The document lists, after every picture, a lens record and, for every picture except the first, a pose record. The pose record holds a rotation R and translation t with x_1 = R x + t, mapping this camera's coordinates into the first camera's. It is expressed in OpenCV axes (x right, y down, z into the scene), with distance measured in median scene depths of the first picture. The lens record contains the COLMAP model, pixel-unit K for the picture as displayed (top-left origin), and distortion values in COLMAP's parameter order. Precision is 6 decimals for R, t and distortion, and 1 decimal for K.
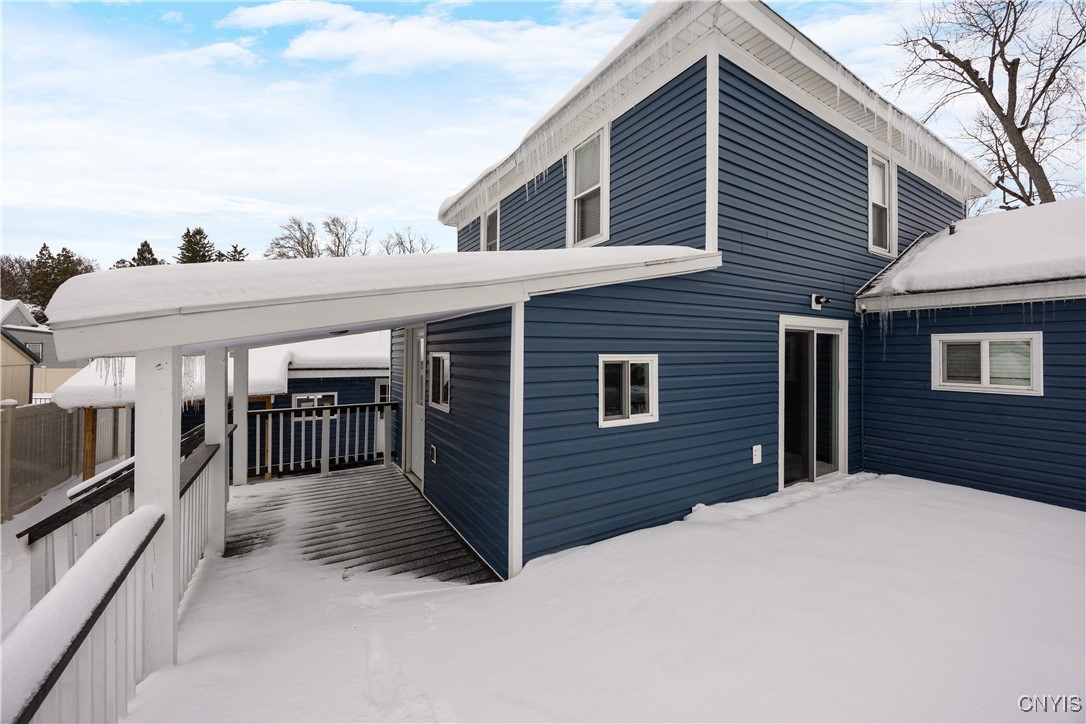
lens RADIAL K [[415.8, 0, 546.0], [0, 415.8, 349.8], [0, 0, 1]] dist [-0.010955, 0.000174]
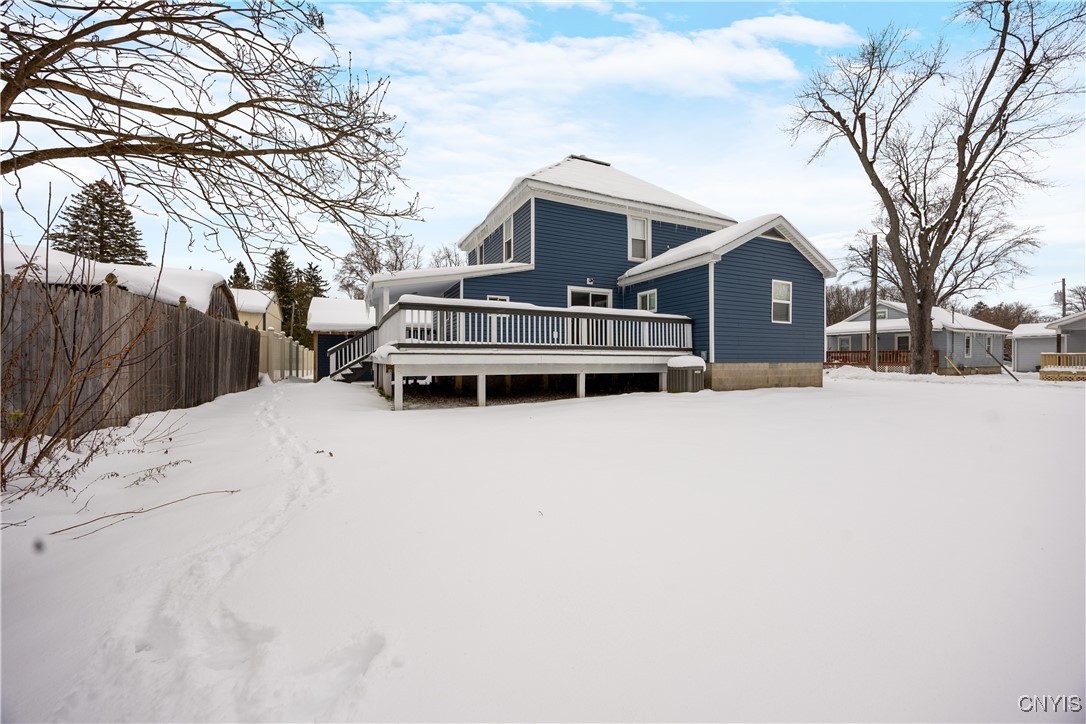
lens RADIAL K [[415.8, 0, 546.0], [0, 415.8, 349.8], [0, 0, 1]] dist [-0.010955, 0.000174]
pose [[0.993410, -0.010357, -0.114143, 0.223246], [0.008409, 0.999811, -0.017539, 0.114050], [0.114303, 0.016464, 0.993309, -0.516369]]
